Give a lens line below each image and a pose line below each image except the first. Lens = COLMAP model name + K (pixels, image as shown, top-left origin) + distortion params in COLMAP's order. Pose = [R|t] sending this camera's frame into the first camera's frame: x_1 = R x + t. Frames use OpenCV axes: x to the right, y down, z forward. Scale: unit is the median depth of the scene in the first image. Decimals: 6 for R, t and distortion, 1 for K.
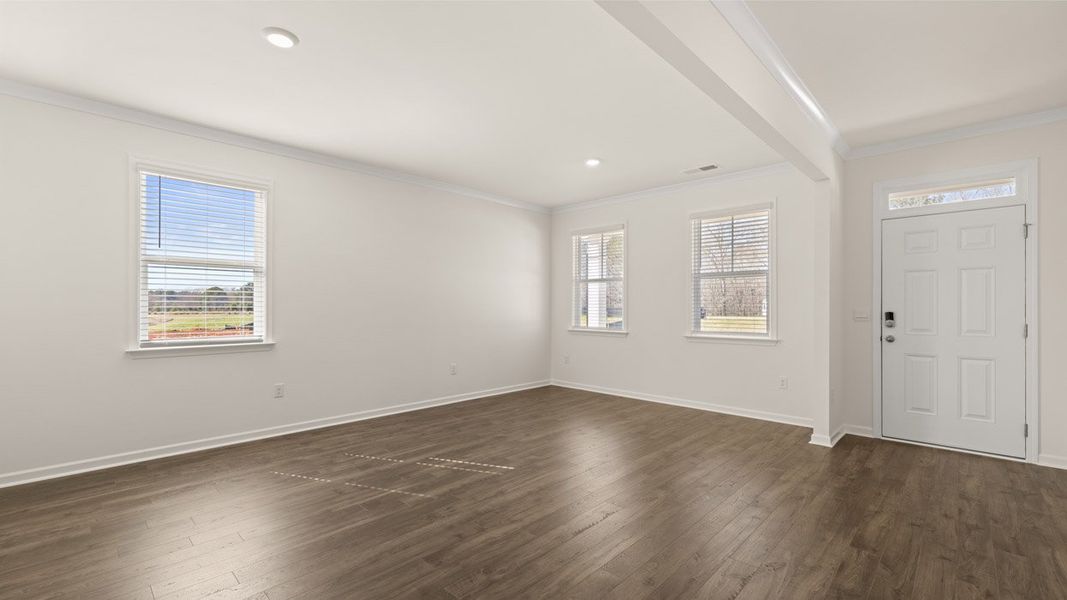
lens RADIAL K [[448.6, 0, 531.8], [0, 448.6, 304.4], [0, 0, 1]] dist [-0.010188, 0.000289]
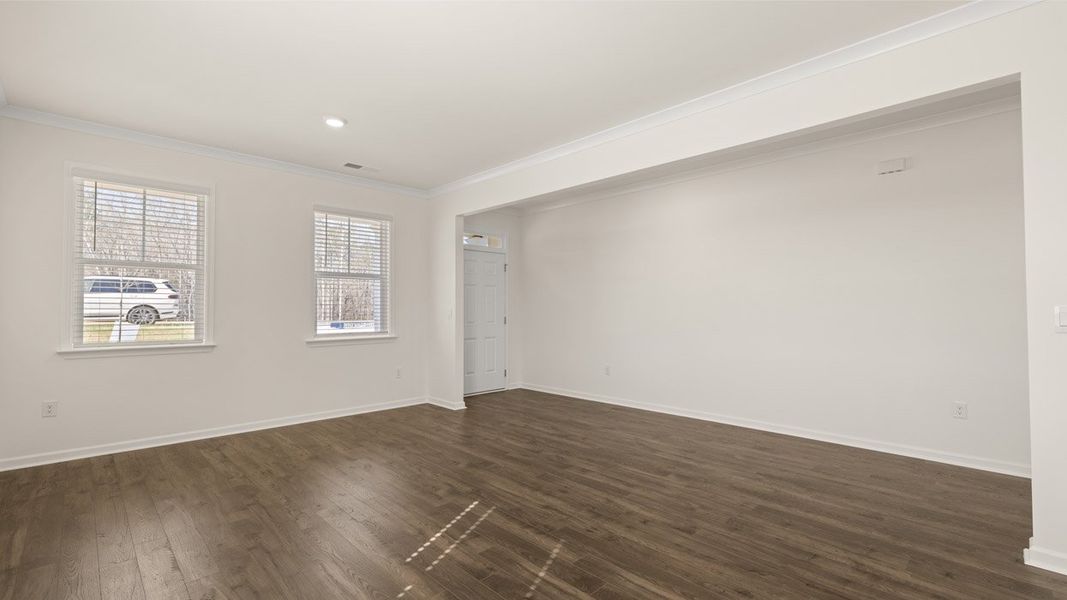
lens RADIAL K [[458.7, 0, 537.1], [0, 458.7, 302.9], [0, 0, 1]] dist [0.001051, 0.000158]
pose [[0.024875, 0.011076, 0.999629, -0.850293], [-0.006946, 0.999916, -0.010907, 0.003421], [-0.999666, -0.006673, 0.024950, 0.821955]]
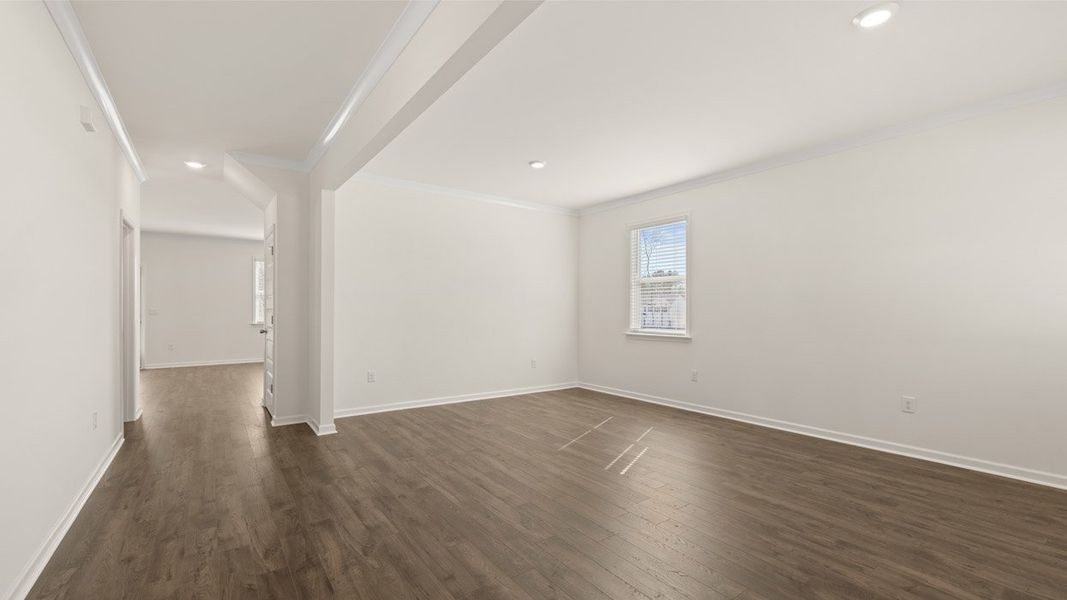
lens RADIAL K [[448.6, 0, 532.2], [0, 448.6, 311.1], [0, 0, 1]] dist [-0.010188, 0.000289]
pose [[-0.183070, 0.001390, -0.983099, 0.903691], [0.005448, 0.999985, 0.000399, 0.008941], [0.983085, -0.005283, -0.183075, 0.936434]]
